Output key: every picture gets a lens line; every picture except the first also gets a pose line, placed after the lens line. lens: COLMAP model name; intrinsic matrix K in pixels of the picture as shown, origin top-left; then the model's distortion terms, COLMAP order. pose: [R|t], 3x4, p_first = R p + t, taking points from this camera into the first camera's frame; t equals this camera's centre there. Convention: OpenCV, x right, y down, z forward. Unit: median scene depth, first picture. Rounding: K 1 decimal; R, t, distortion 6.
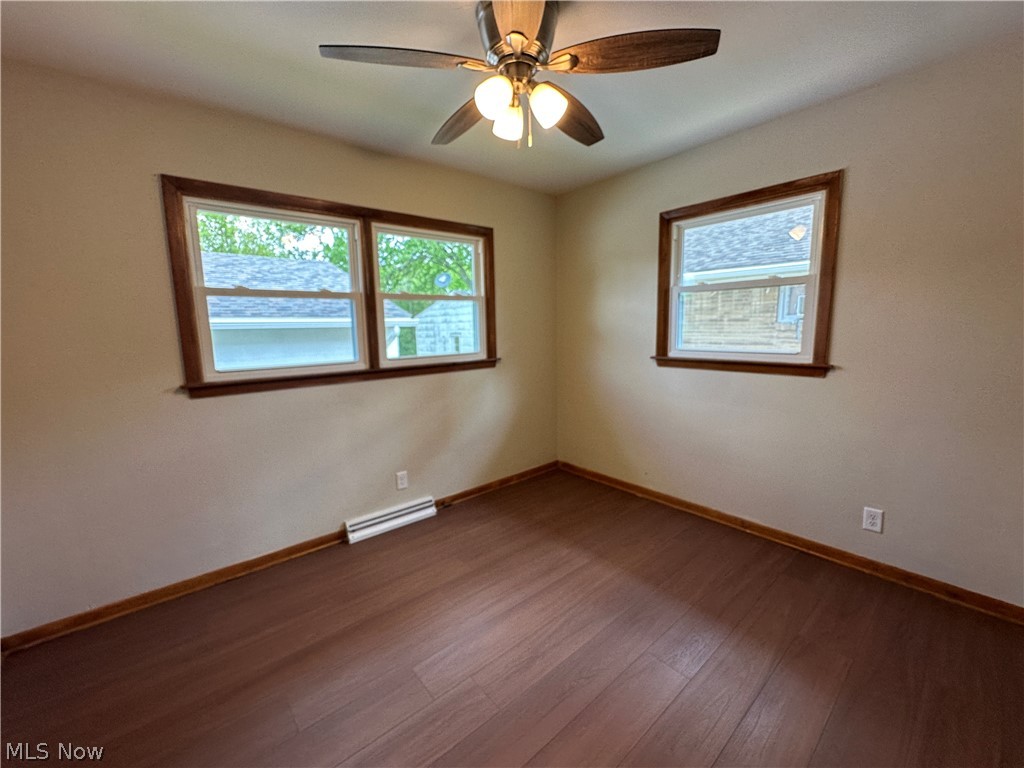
lens RADIAL K [[411.3, 0, 509.4], [0, 411.3, 381.1], [0, 0, 1]] dist [0.000369, 0.000145]
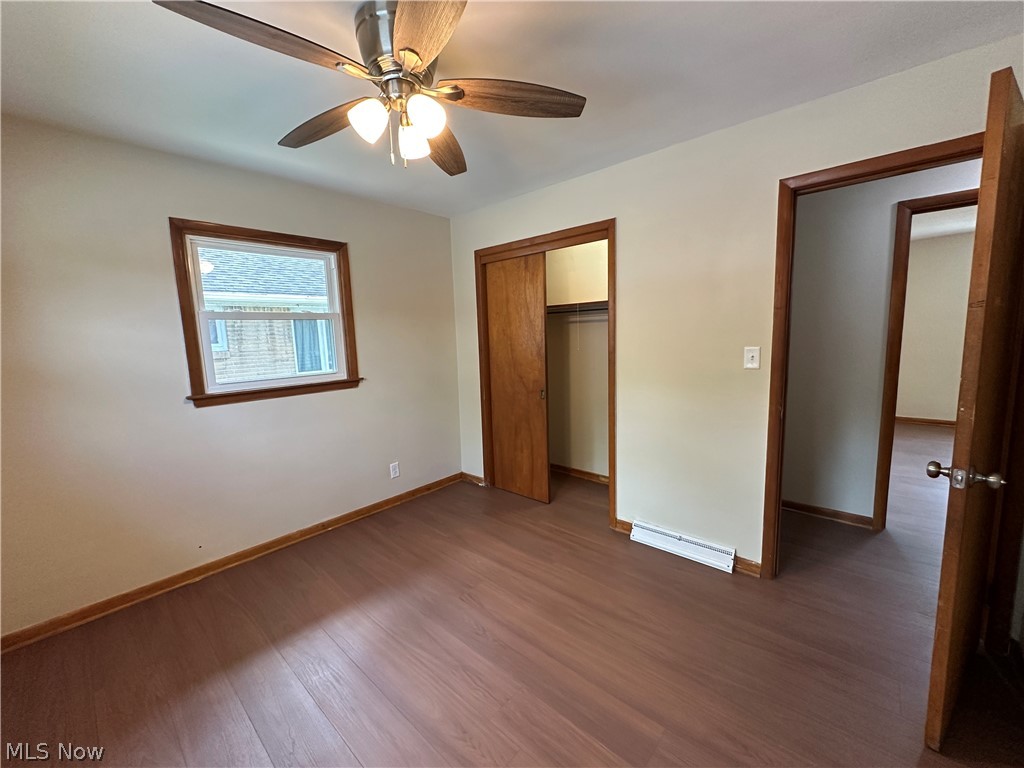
lens RADIAL K [[408.3, 0, 512.0], [0, 408.3, 384.0], [0, 0, 1]] dist [-0.001329, -0.000104]
pose [[-0.130717, -0.096648, 0.986698, -0.652225], [0.171513, 0.978027, 0.118521, -0.091389], [-0.976471, 0.184724, -0.111268, 0.624334]]
